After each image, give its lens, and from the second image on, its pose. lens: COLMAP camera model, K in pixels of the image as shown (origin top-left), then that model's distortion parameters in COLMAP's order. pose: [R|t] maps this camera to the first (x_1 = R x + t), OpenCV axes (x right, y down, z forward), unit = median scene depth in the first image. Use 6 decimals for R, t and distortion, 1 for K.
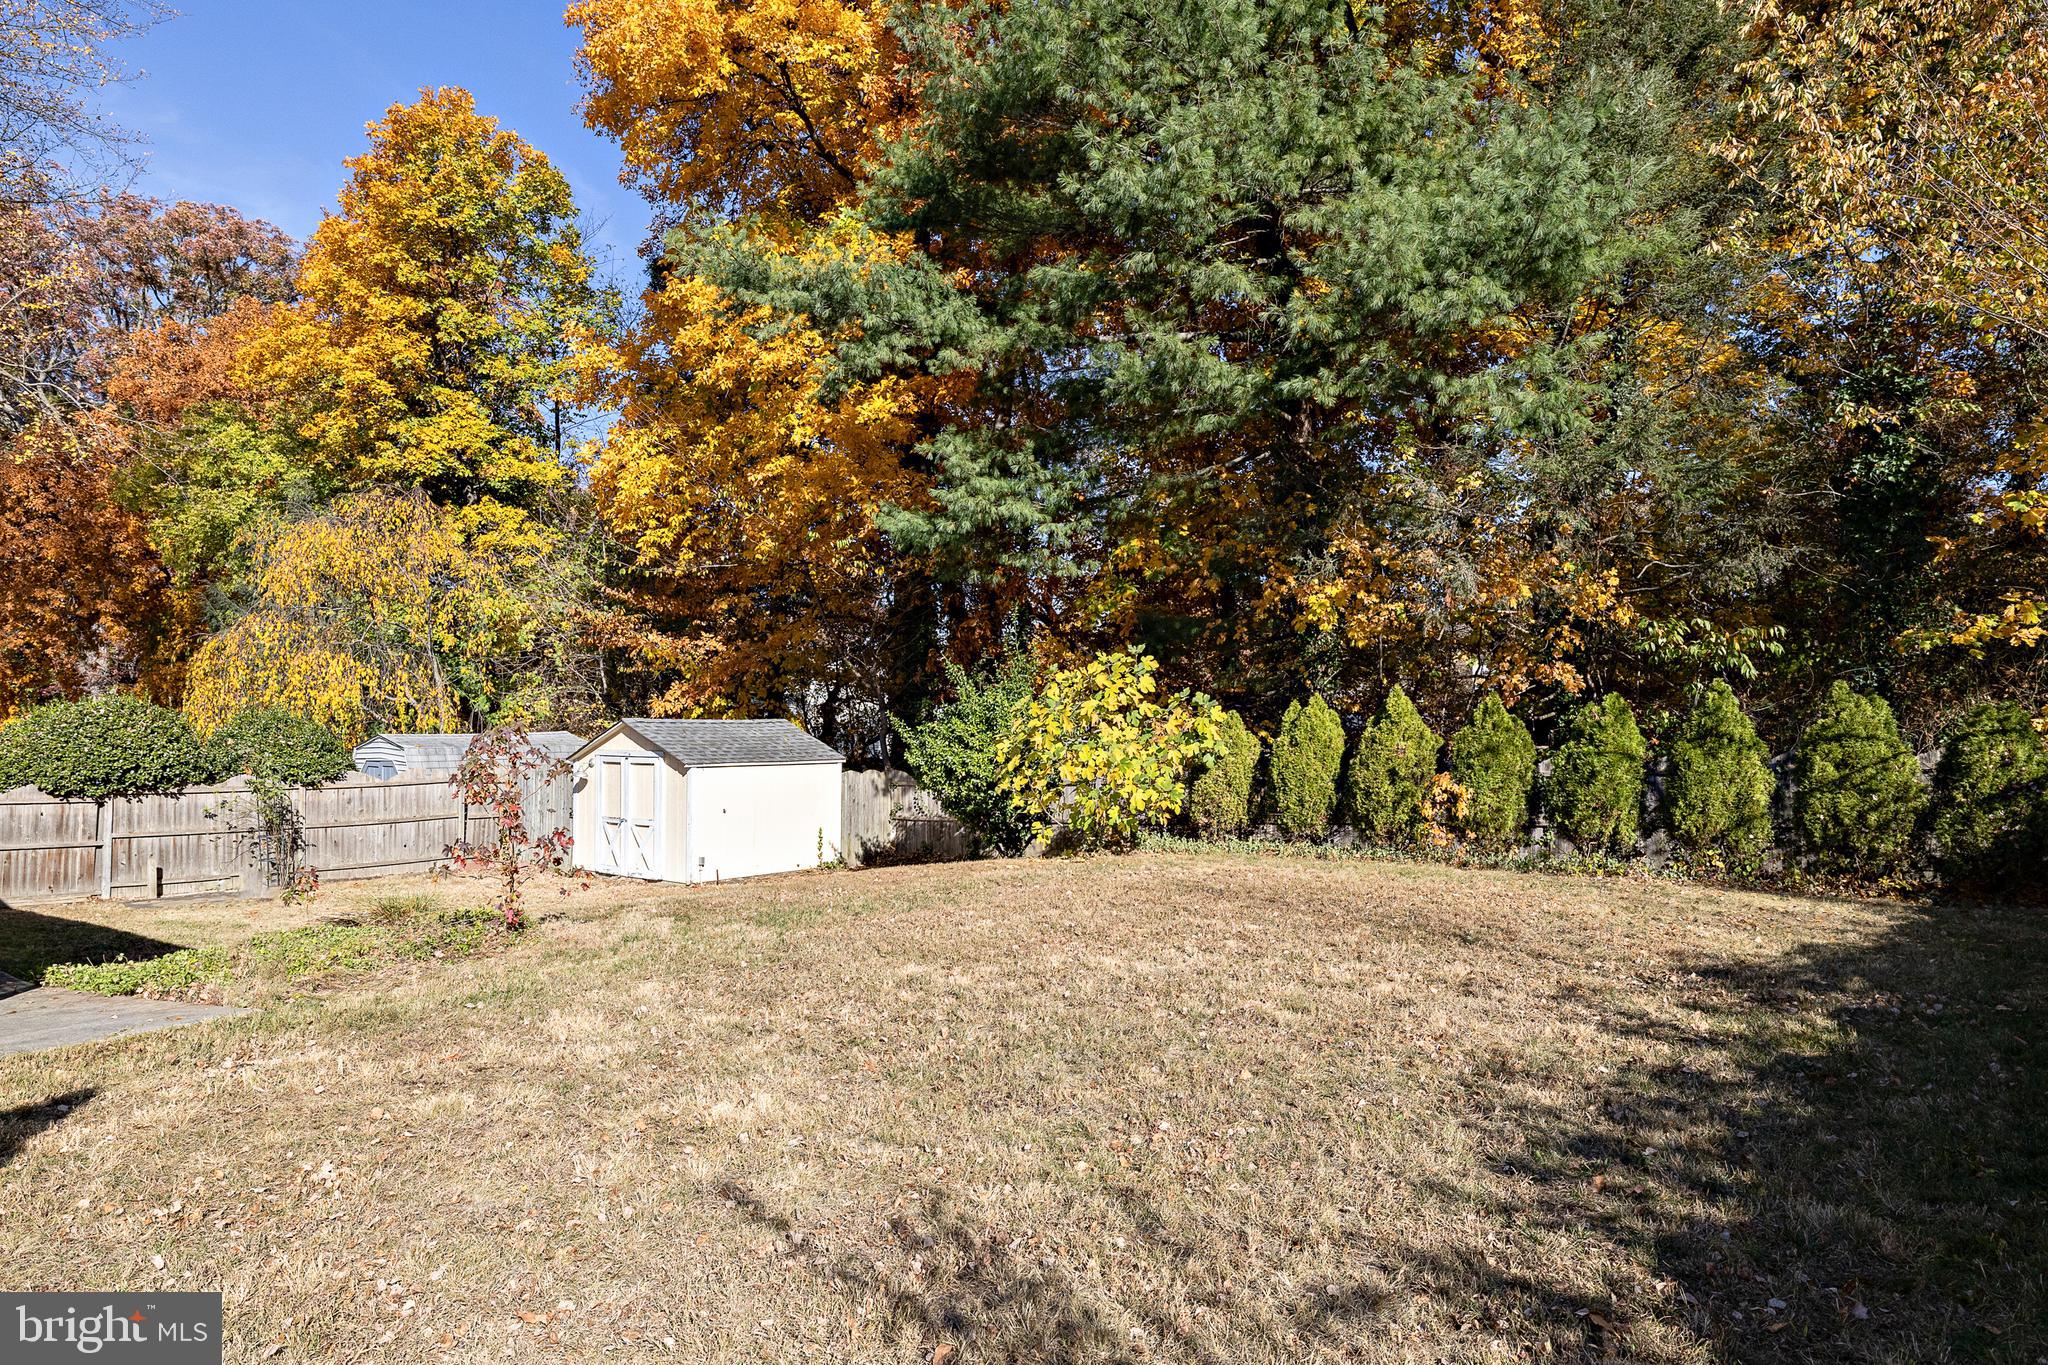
lens RADIAL K [[1234.4, 0, 1024.0], [0, 1234.4, 682.5], [0, 0, 1]] dist [0.017218, -0.000575]
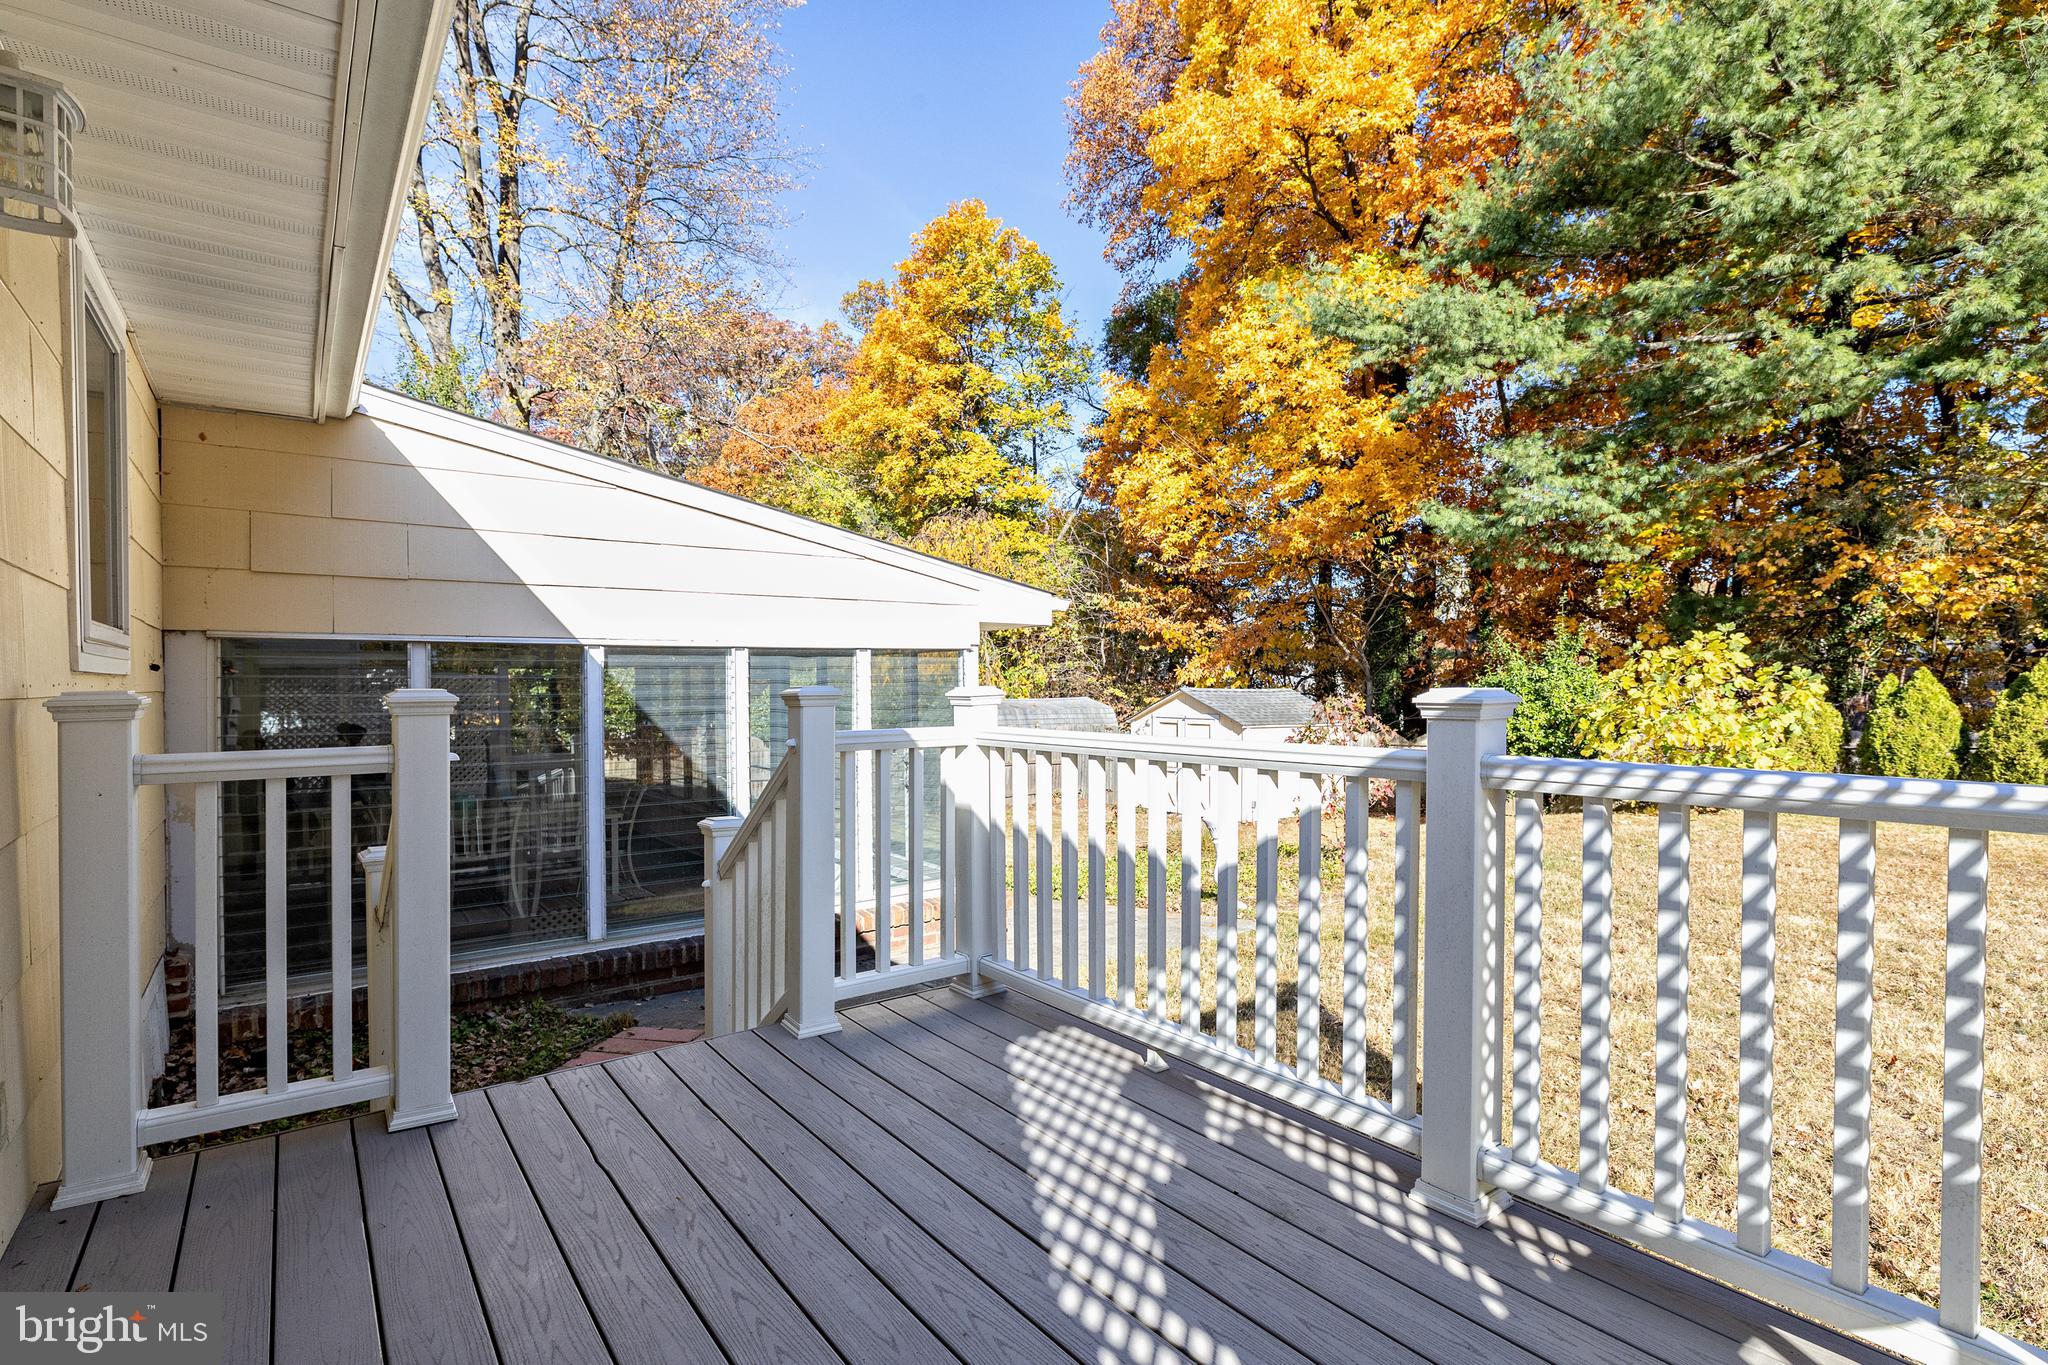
lens RADIAL K [[988.0, 0, 1024.0], [0, 988.0, 682.5], [0, 0, 1]] dist [-0.001825, 0.000426]
pose [[0.965382, 0.000345, -0.260840, -0.187575], [0.008146, 0.999471, 0.031470, -0.007026], [0.260713, -0.032506, 0.964869, -0.001916]]
